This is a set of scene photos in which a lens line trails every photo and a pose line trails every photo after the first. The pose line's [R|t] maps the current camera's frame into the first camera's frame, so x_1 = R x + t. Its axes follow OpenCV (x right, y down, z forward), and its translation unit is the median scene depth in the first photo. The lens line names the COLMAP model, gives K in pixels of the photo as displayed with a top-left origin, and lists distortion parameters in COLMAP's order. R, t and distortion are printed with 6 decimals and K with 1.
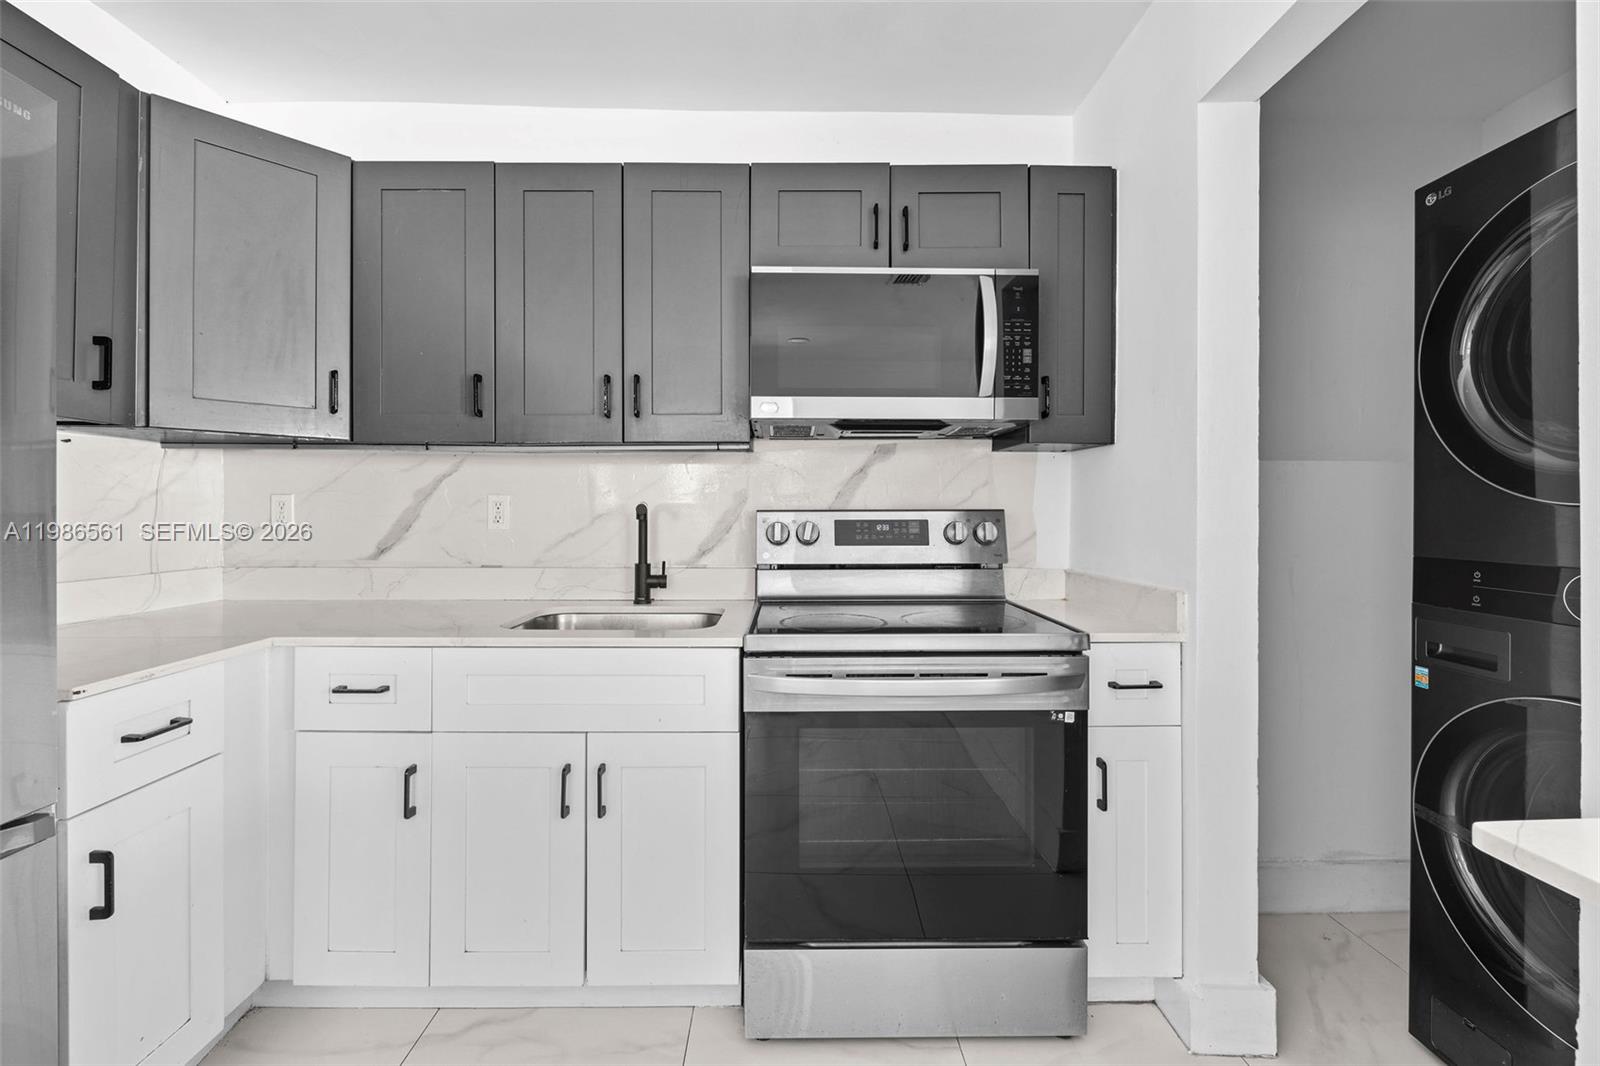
lens RADIAL K [[676.0, 0, 792.2], [0, 676.0, 514.8], [0, 0, 1]] dist [-0.000847, 0.000048]
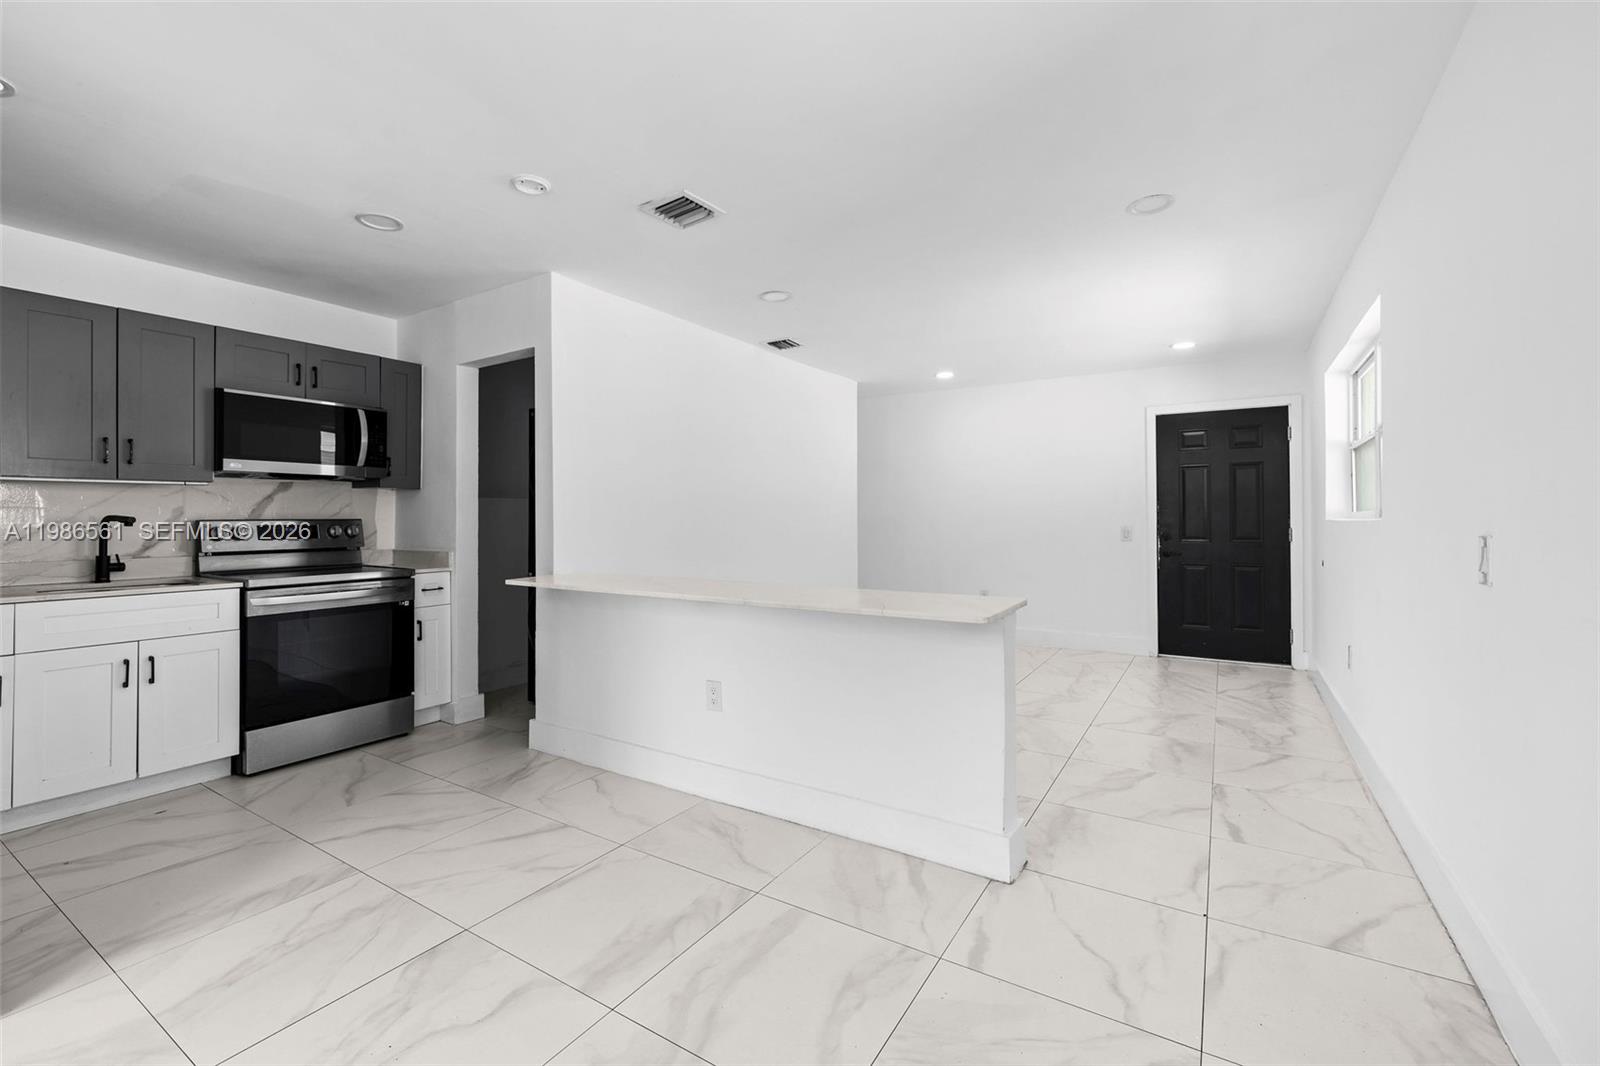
lens RADIAL K [[676.0, 0, 792.2], [0, 676.0, 514.8], [0, 0, 1]] dist [-0.000847, 0.000048]
pose [[0.546561, 0.002156, 0.837417, -0.695488], [0.007285, 0.999947, -0.007330, 0.003155], [-0.837388, 0.010107, 0.546516, -1.200521]]
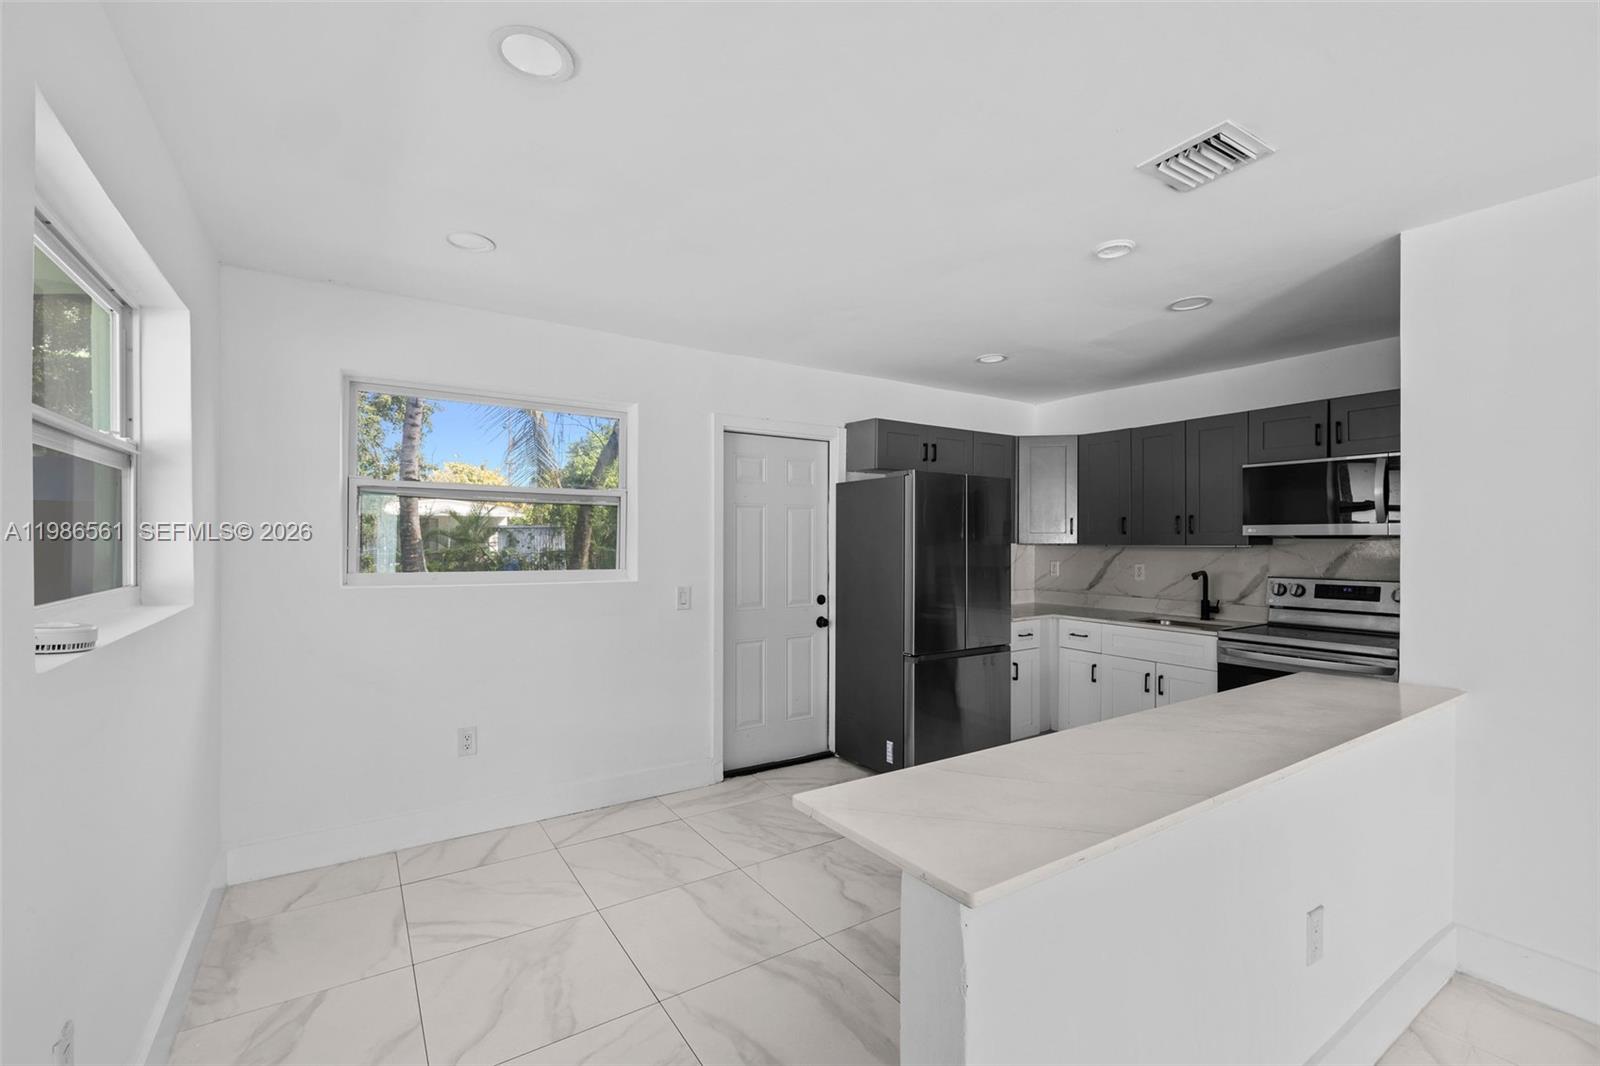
lens RADIAL K [[679.3, 0, 797.7], [0, 679.3, 536.6], [0, 0, 1]] dist [-0.003461, -0.000281]
pose [[0.541222, -0.004266, -0.840869, 0.912657], [-0.007343, 0.999925, -0.009799, -0.099362], [0.840847, 0.011478, 0.541150, -1.254280]]
